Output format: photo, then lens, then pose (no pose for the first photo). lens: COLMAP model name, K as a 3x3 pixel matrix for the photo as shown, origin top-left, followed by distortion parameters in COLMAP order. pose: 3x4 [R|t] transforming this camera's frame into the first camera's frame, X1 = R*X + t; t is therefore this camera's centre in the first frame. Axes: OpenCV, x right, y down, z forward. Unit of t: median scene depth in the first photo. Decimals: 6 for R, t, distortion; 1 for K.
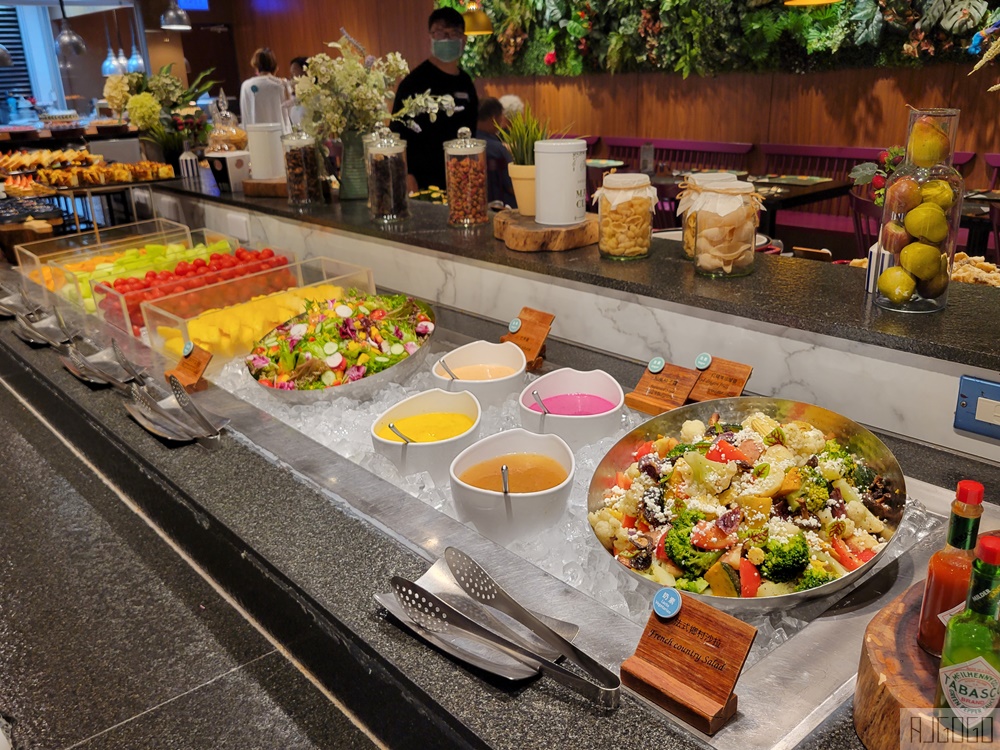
lens RADIAL K [[878.8, 0, 500.0], [0, 878.8, 375.0], [0, 0, 1]] dist [0.056473, -0.057990]
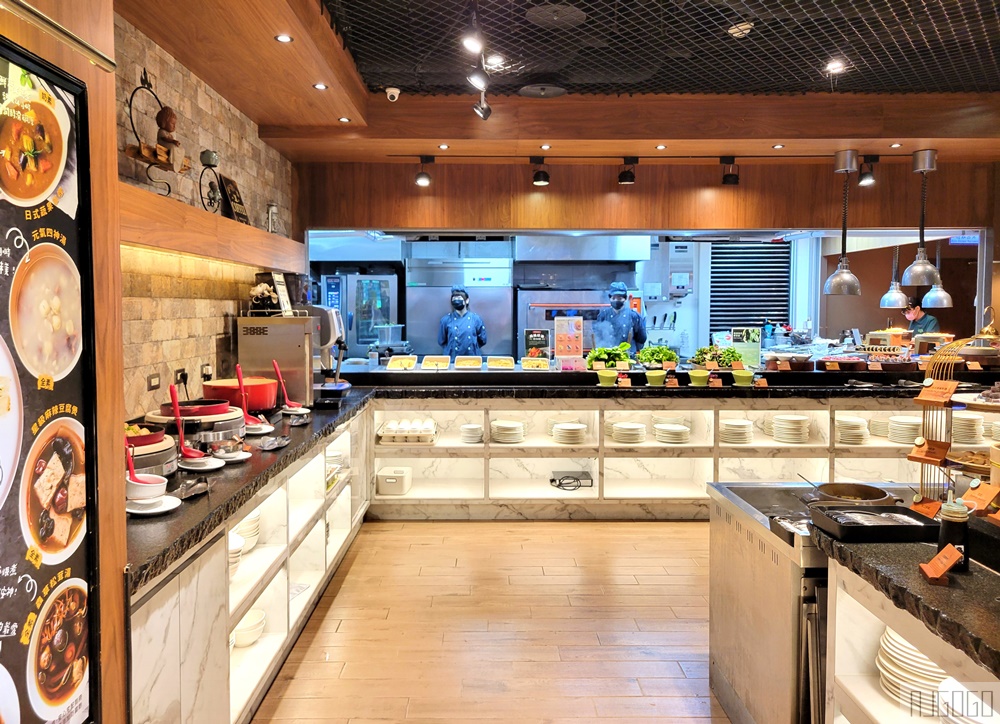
lens RADIAL K [[748.5, 0, 500.0], [0, 748.5, 362.0], [0, 0, 1]] dist [0.001751, 0.000864]
pose [[0.766385, 0.081825, -0.637148, -0.360018], [-0.238881, 0.957026, -0.164430, -0.066857], [0.596313, 0.278219, 0.752997, 0.222856]]
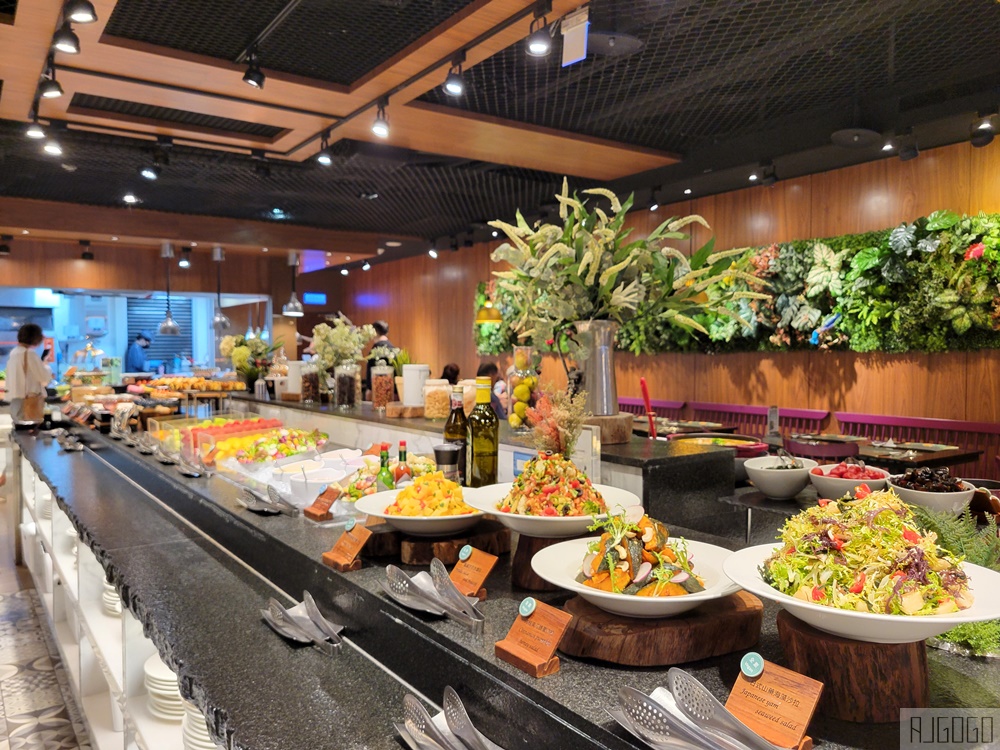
lens RADIAL K [[770.3, 0, 500.0], [0, 770.3, 375.0], [0, 0, 1]] dist [0.025048, -0.002951]
pose [[0.994989, 0.033062, -0.094355, 0.113773], [-0.059817, 0.953054, -0.296832, 0.070622], [0.080112, 0.300989, 0.950257, -0.170413]]
